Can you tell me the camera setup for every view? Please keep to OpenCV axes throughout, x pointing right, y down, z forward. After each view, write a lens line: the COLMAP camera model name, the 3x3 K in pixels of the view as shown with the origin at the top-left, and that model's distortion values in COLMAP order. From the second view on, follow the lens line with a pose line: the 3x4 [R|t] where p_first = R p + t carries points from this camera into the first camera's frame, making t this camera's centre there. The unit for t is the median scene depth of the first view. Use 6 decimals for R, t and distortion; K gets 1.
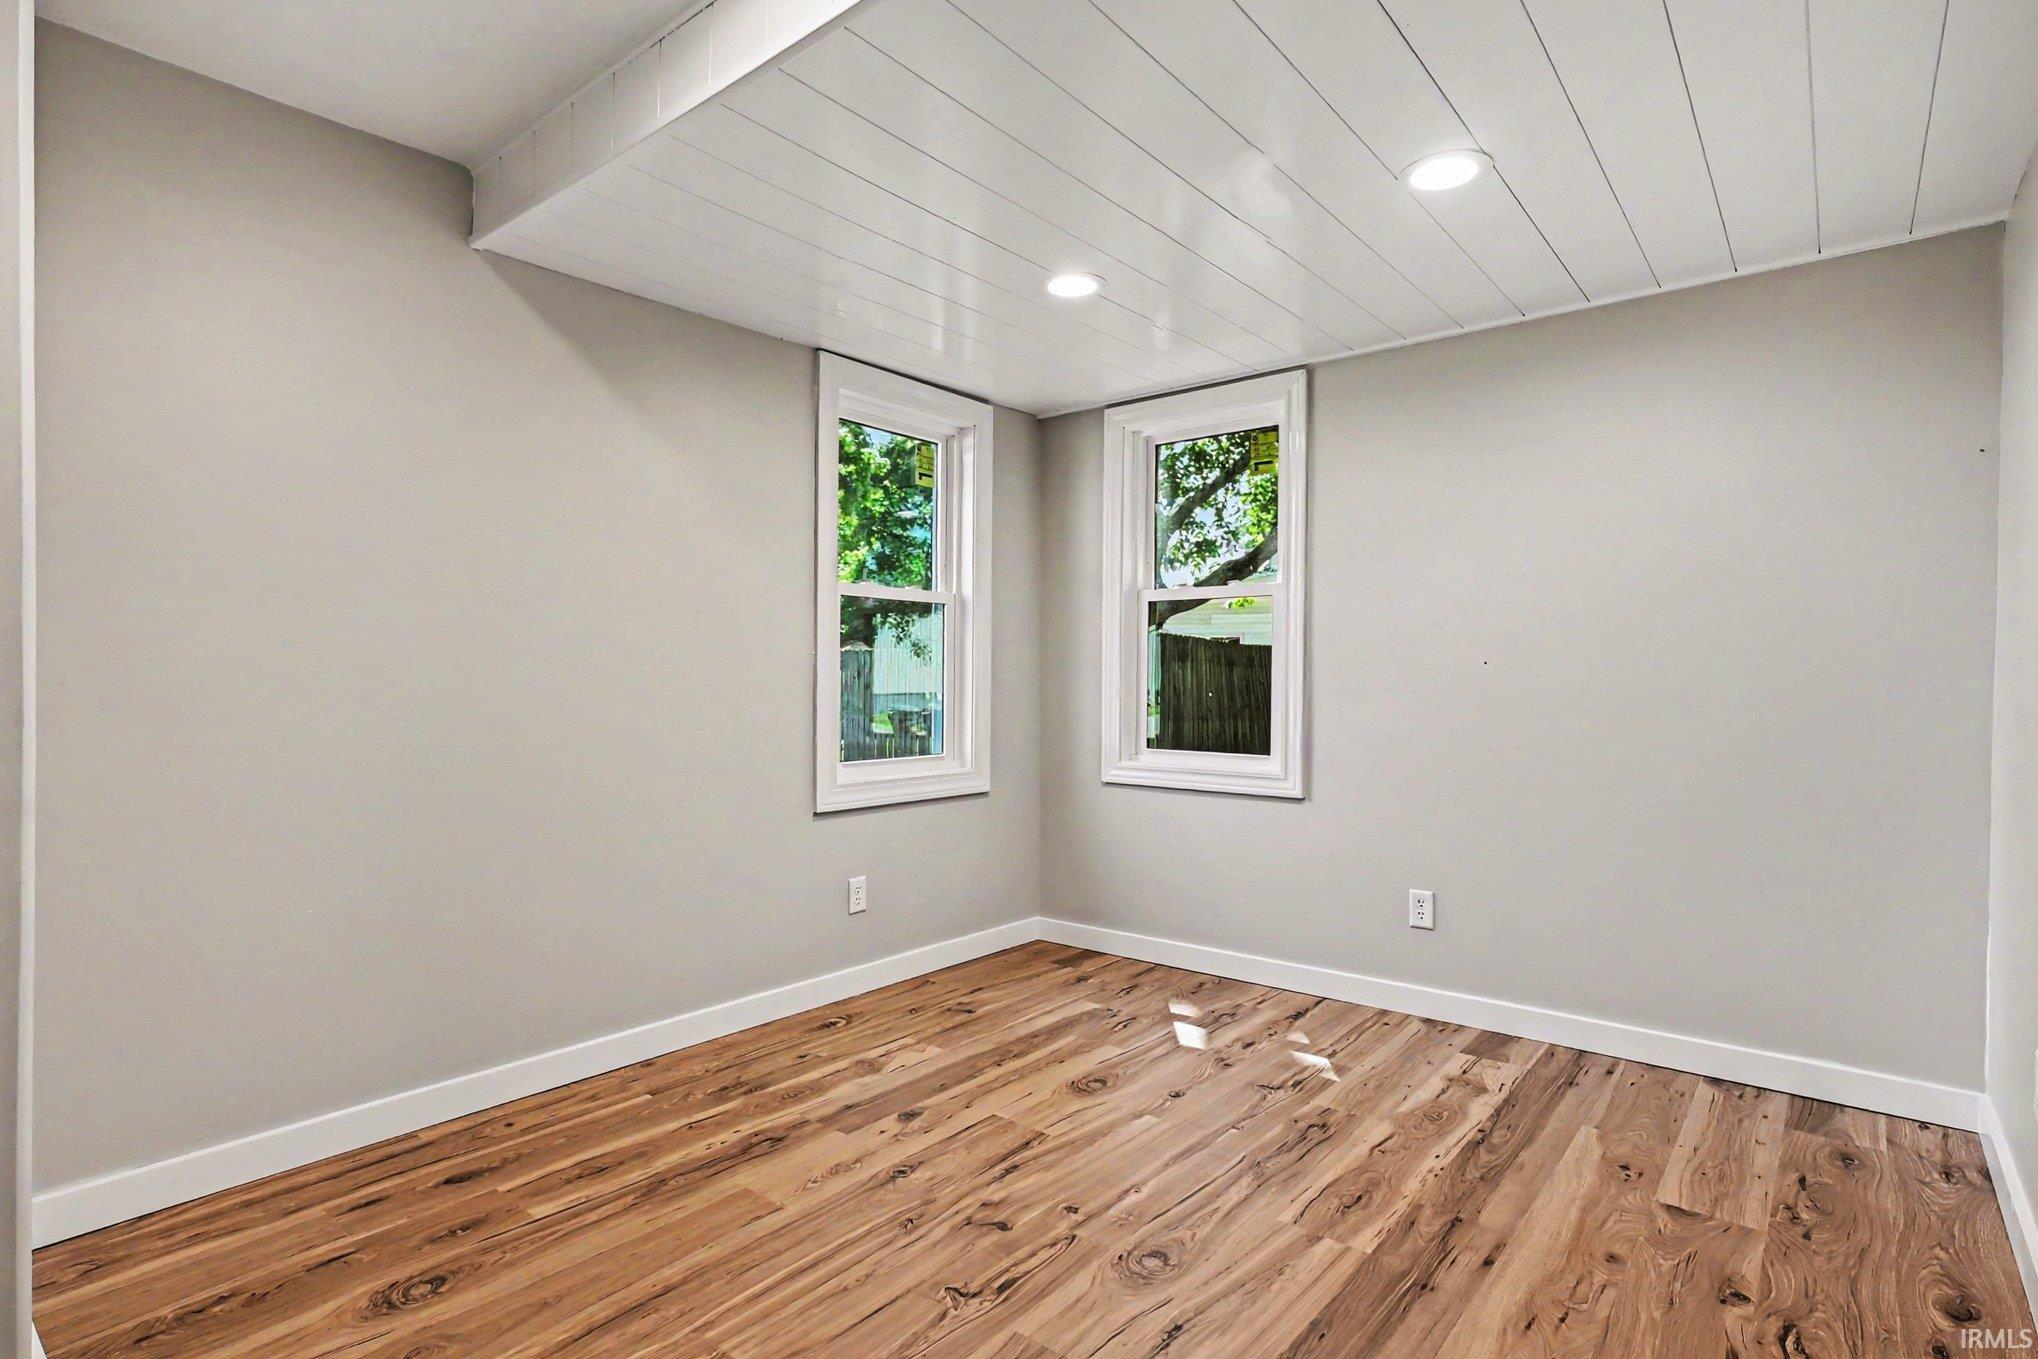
lens RADIAL K [[1005.8, 0, 1012.0], [0, 1005.8, 689.7], [0, 0, 1]] dist [0.010229, 0.001074]
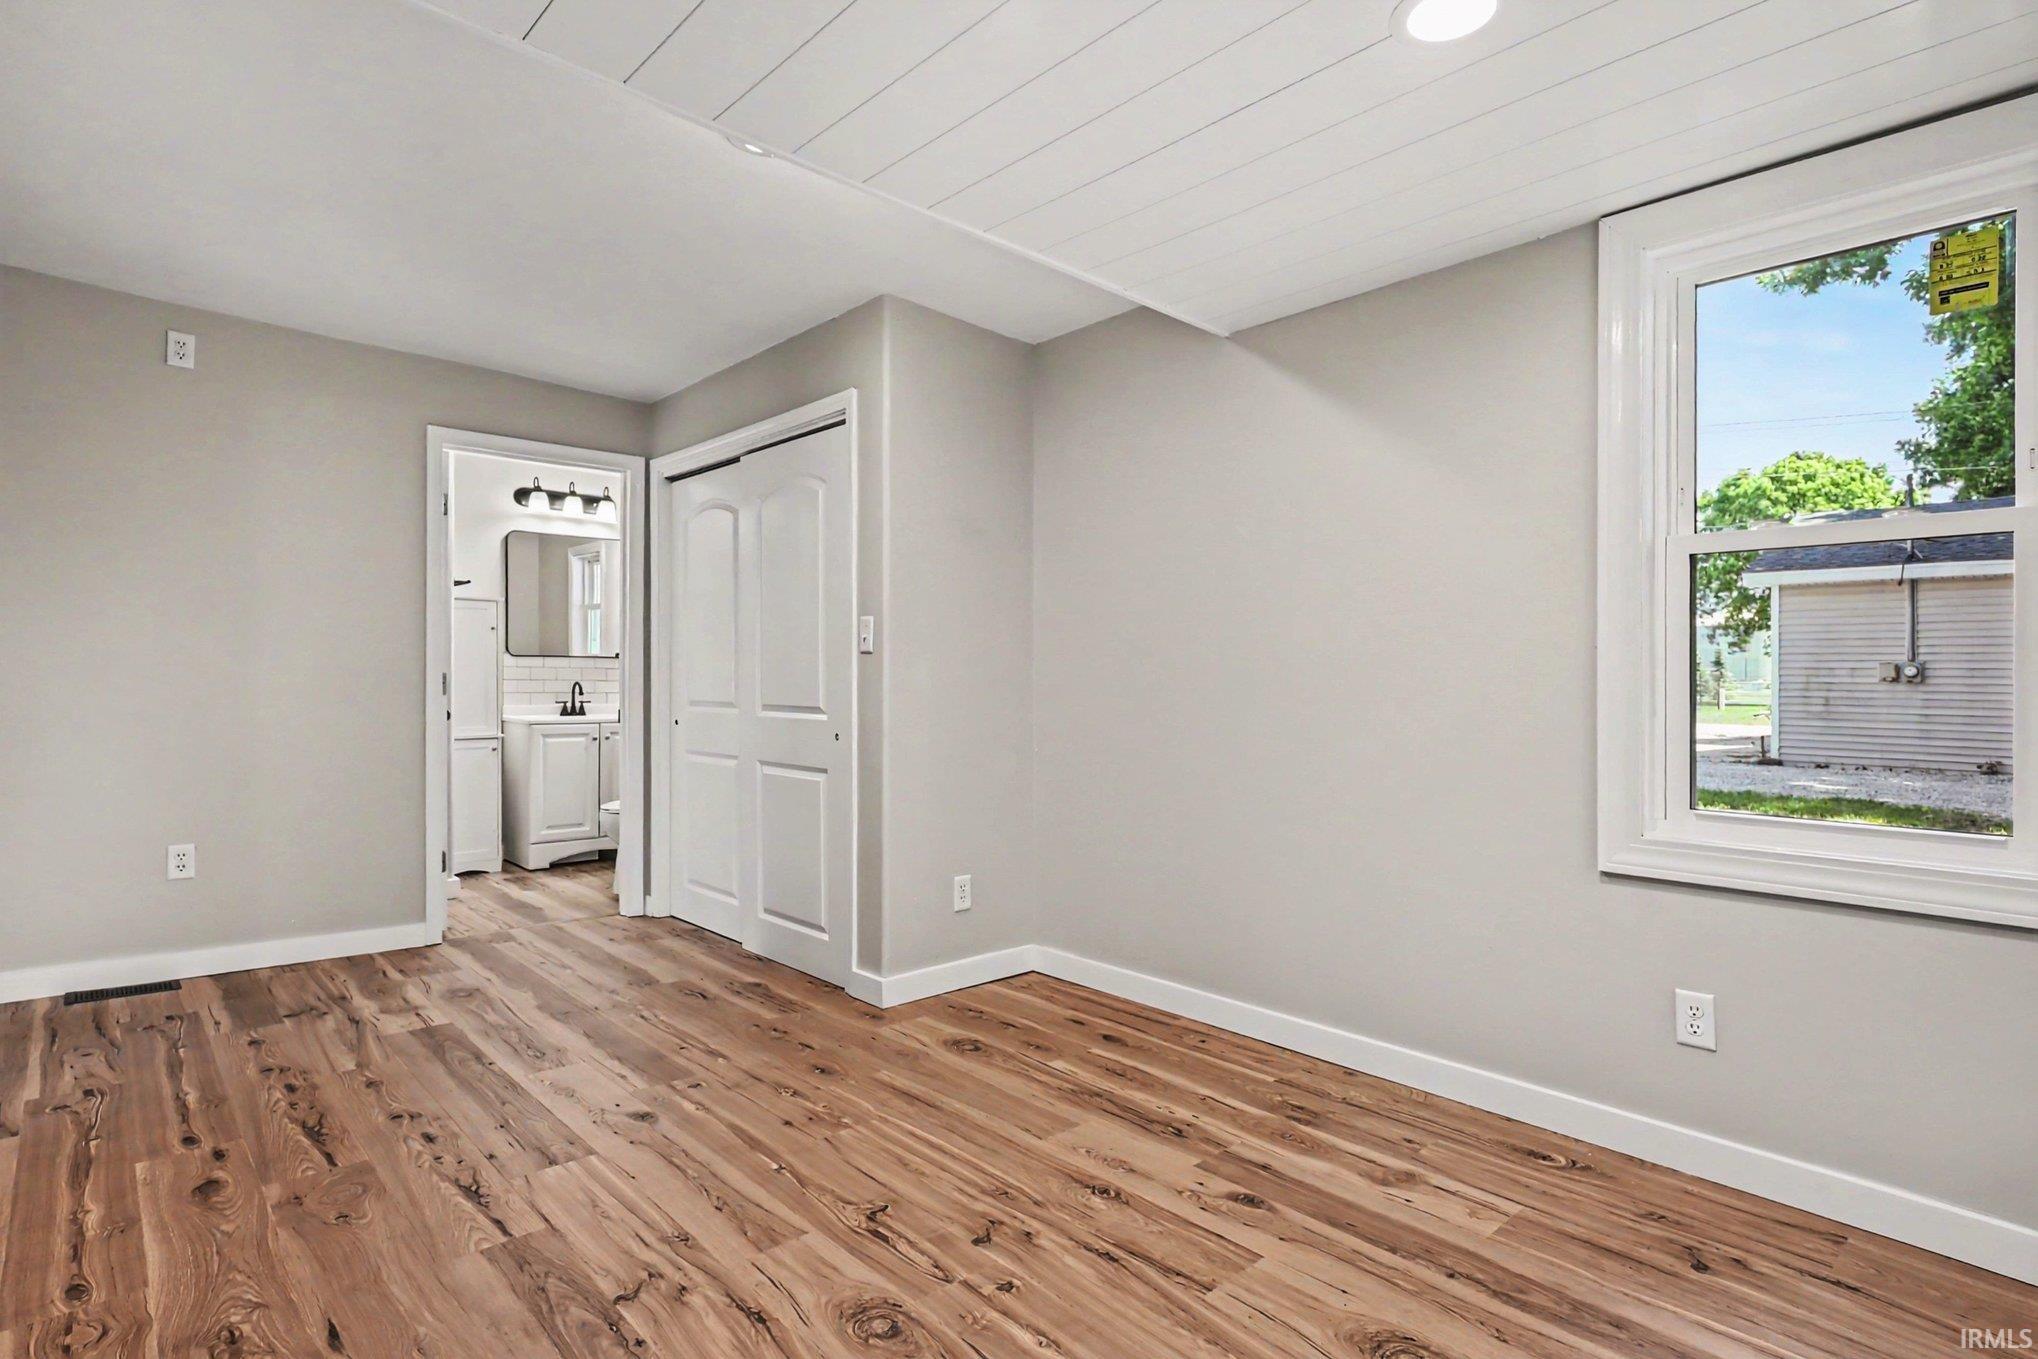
lens RADIAL K [[1005.8, 0, 1018.4], [0, 1005.8, 684.5], [0, 0, 1]] dist [0.010229, 0.001074]
pose [[-0.107409, -0.007569, -0.994186, 0.788529], [-0.020917, 0.999767, -0.005352, 0.006488], [0.993995, 0.020220, -0.107543, 0.941230]]
